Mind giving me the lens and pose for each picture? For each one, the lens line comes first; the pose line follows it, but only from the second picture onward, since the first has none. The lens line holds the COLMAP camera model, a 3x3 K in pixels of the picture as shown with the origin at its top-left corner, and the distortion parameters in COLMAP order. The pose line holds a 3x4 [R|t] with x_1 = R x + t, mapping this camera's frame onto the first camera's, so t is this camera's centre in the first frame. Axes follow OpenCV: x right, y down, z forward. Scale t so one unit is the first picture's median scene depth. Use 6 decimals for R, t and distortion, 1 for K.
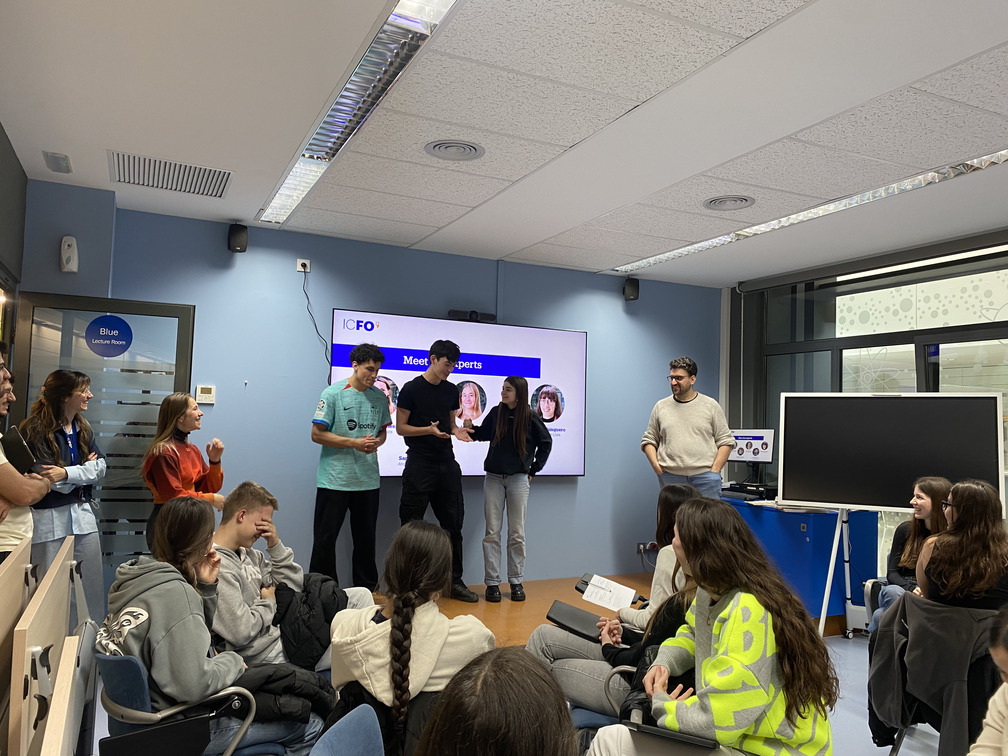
lens RADIAL K [[778.5, 0, 515.0], [0, 778.5, 381.8], [0, 0, 1]] dist [0.036642, -0.034089]
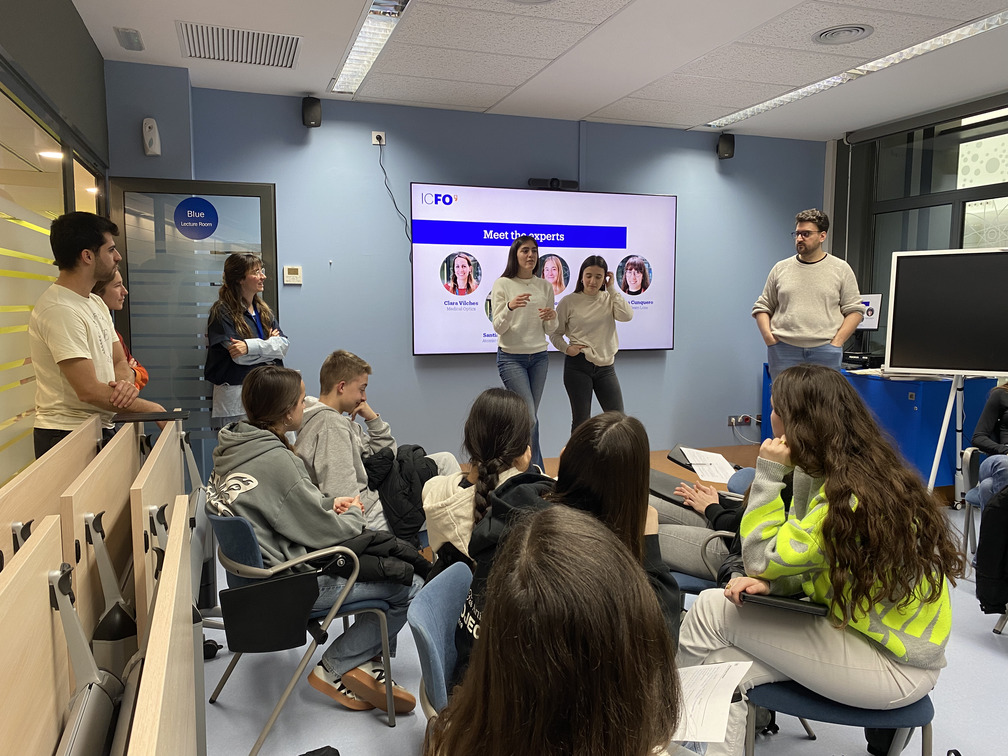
lens RADIAL K [[778.5, 0, 500.7], [0, 778.5, 386.5], [0, 0, 1]] dist [0.036642, -0.034089]
pose [[0.992166, -0.015885, -0.123911, -0.005201], [0.035083, 0.987397, 0.154326, 0.012240], [0.119898, -0.157464, 0.980219, 0.019315]]
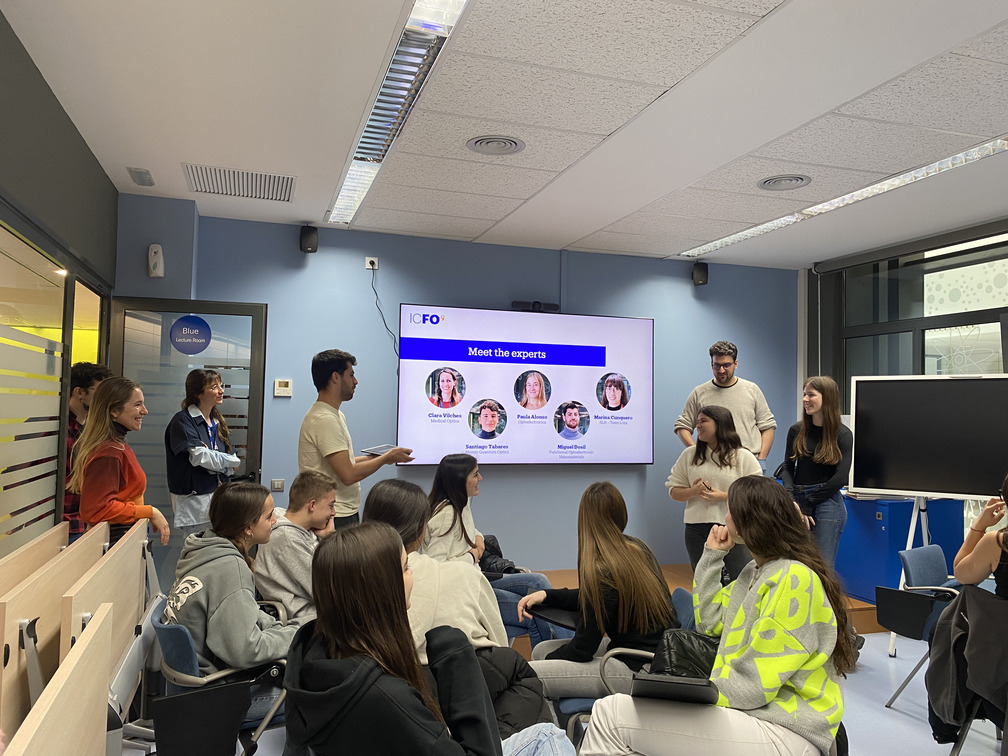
lens RADIAL K [[778.5, 0, 512.5], [0, 778.5, 378.0], [0, 0, 1]] dist [0.036642, -0.034089]
pose [[0.991414, -0.017708, -0.129554, 0.053737], [0.018715, 0.999803, 0.006557, 0.001960], [0.129413, -0.008925, 0.991551, -0.011825]]
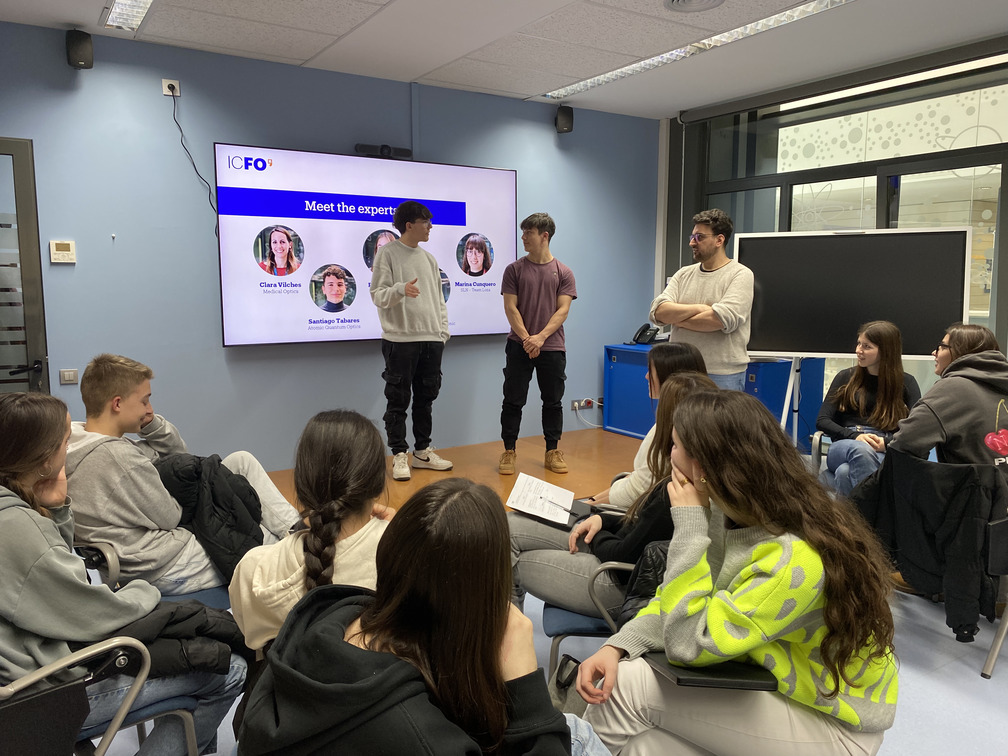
lens RADIAL K [[778.5, 0, 511.6], [0, 778.5, 376.8], [0, 0, 1]] dist [0.036642, -0.034089]
pose [[0.992729, -0.044070, 0.112010, -0.027147], [0.023520, 0.983647, 0.178563, 0.010050], [-0.118048, -0.174631, 0.977532, 0.124021]]
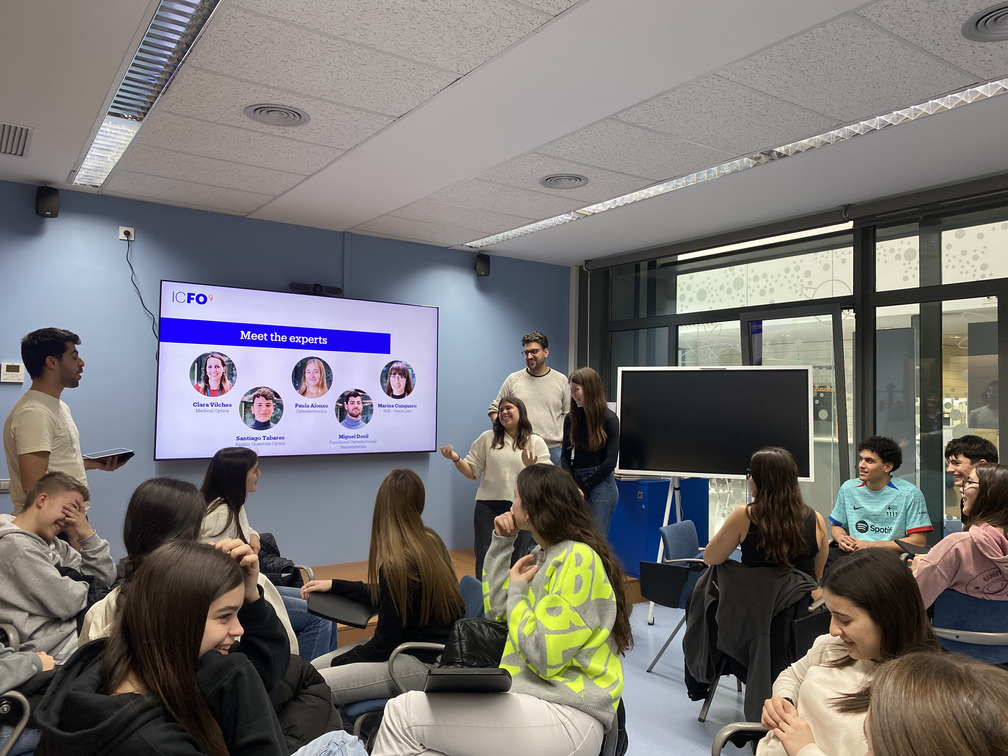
lens RADIAL K [[778.5, 0, 511.4], [0, 778.5, 369.6], [0, 0, 1]] dist [0.036642, -0.034089]
pose [[0.987864, -0.006331, 0.155190, 0.041381], [0.004067, 0.999881, 0.014901, 0.001650], [-0.155265, -0.014089, 0.987772, 0.001955]]
